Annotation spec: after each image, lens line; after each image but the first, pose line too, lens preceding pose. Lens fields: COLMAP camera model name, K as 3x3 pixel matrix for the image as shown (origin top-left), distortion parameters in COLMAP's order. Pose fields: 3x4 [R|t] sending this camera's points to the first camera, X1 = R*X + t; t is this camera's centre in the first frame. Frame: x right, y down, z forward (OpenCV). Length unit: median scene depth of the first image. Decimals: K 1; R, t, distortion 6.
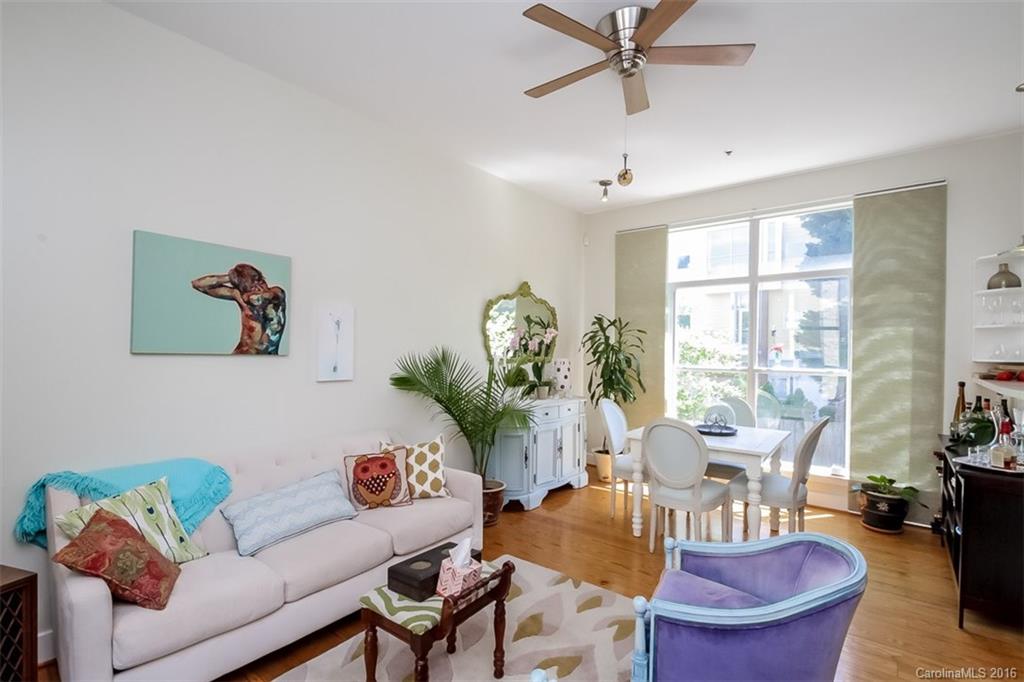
lens RADIAL K [[482.1, 0, 524.0], [0, 482.1, 348.3], [0, 0, 1]] dist [0.028794, -0.018589]
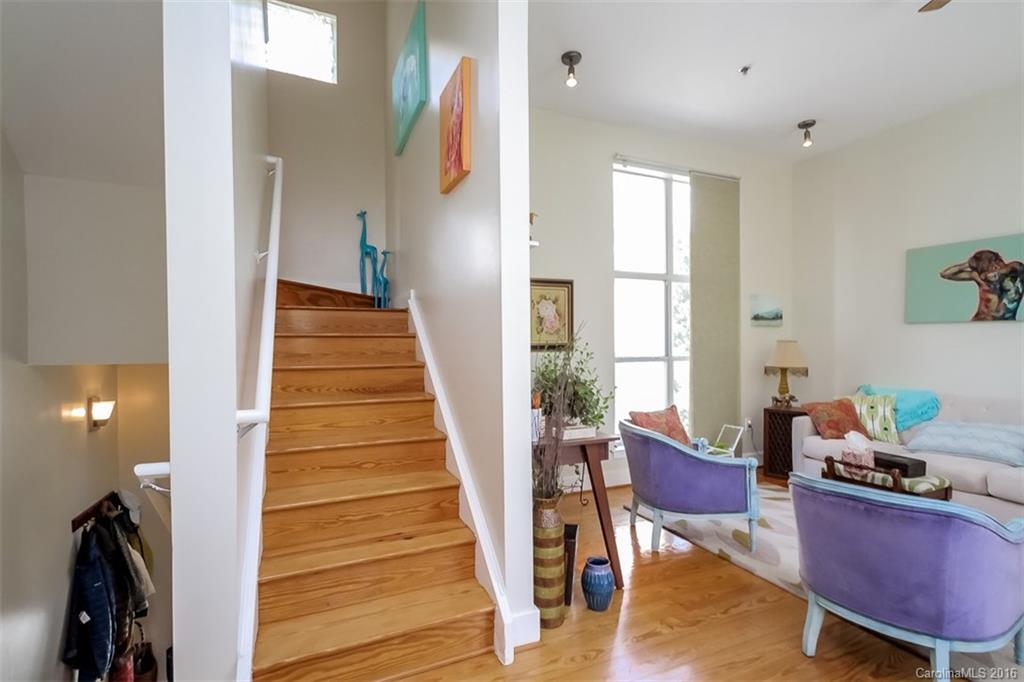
lens RADIAL K [[469.1, 0, 516.7], [0, 469.1, 354.8], [0, 0, 1]] dist [0.016425, -0.014172]
pose [[-0.479145, 0.010446, -0.877674, 0.943808], [-0.000675, 0.999925, 0.012269, 0.075003], [0.877736, 0.006471, -0.479101, 0.443752]]
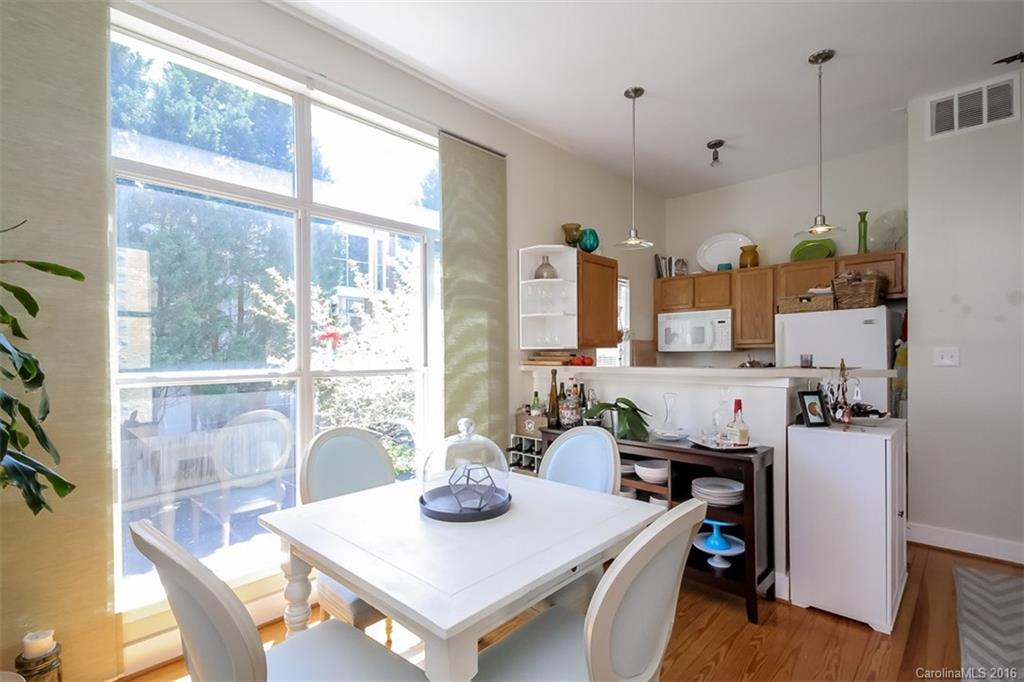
lens RADIAL K [[473.6, 0, 512.7], [0, 473.6, 353.9], [0, 0, 1]] dist [0.024082, -0.014579]
pose [[0.103392, -0.009639, 0.994594, -0.052669], [0.008471, 0.999925, 0.008810, 0.030661], [-0.994605, 0.007514, 0.103466, 1.055353]]
